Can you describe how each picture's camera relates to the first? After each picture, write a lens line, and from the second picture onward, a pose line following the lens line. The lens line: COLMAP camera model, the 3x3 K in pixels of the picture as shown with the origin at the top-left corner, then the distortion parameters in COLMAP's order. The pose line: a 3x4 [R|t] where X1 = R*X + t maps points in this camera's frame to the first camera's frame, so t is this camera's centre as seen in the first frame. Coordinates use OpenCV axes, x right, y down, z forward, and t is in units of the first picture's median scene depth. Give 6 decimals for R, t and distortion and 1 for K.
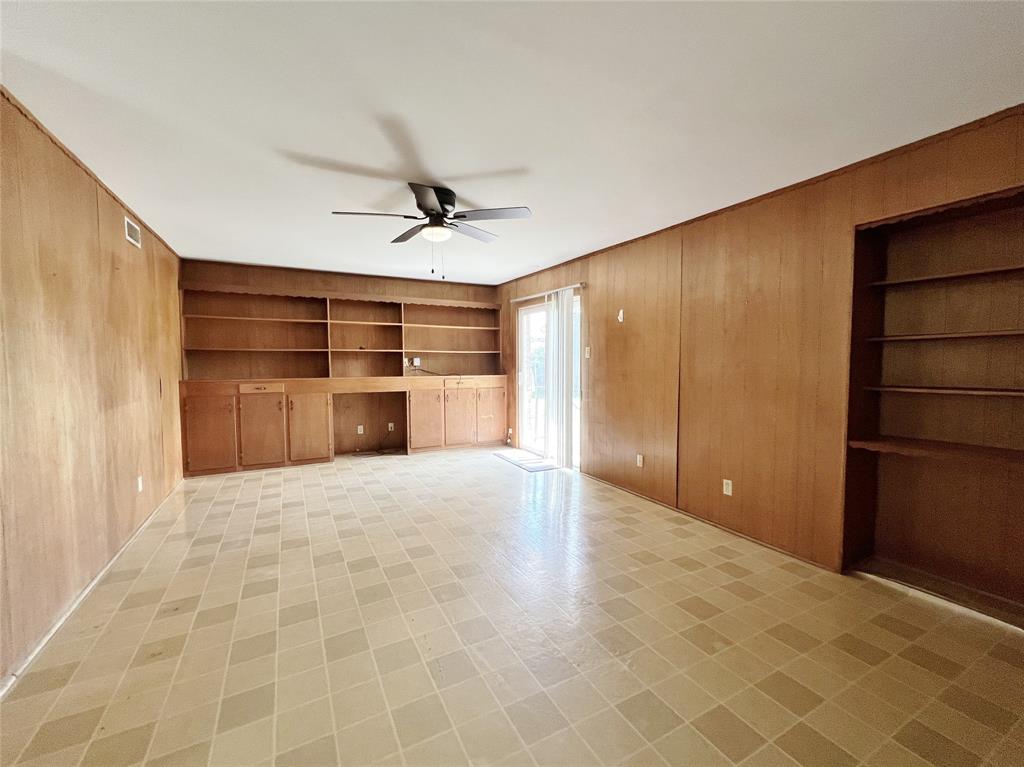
lens RADIAL K [[414.1, 0, 510.7], [0, 414.1, 382.8], [0, 0, 1]] dist [-0.000299, 0.000912]
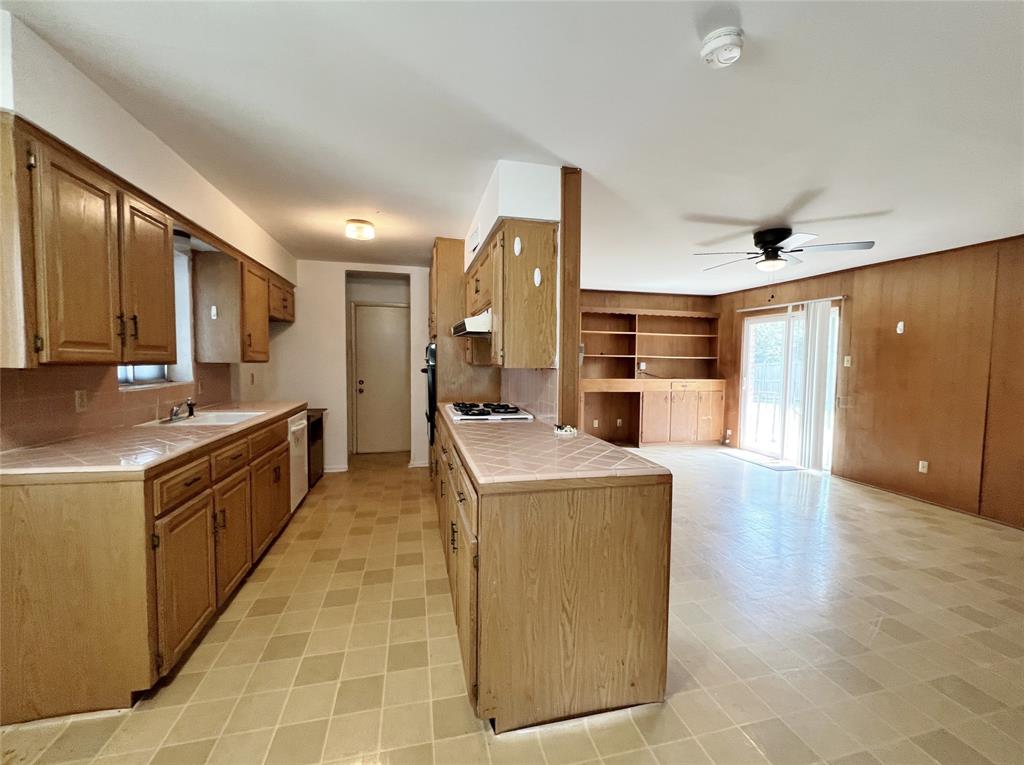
lens RADIAL K [[414.1, 0, 507.8], [0, 414.1, 384.9], [0, 0, 1]] dist [-0.000299, 0.000912]
pose [[0.970523, 0.027802, -0.239398, -0.324500], [-0.026540, 0.999612, 0.008492, 0.000653], [0.239541, -0.001888, 0.970884, -0.187129]]
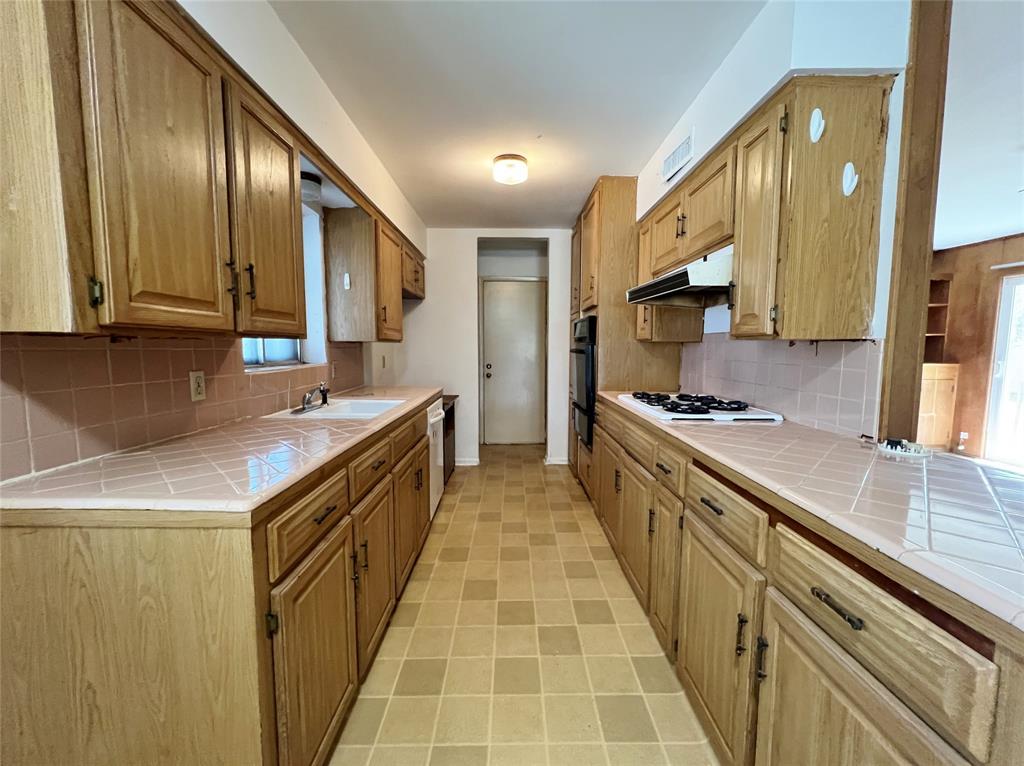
lens RADIAL K [[414.1, 0, 515.0], [0, 414.1, 384.5], [0, 0, 1]] dist [-0.000299, 0.000912]
pose [[0.892547, 0.047225, -0.448475, -0.443480], [-0.028487, 0.998420, 0.048442, 0.006385], [0.450054, -0.030462, 0.892481, -0.089666]]
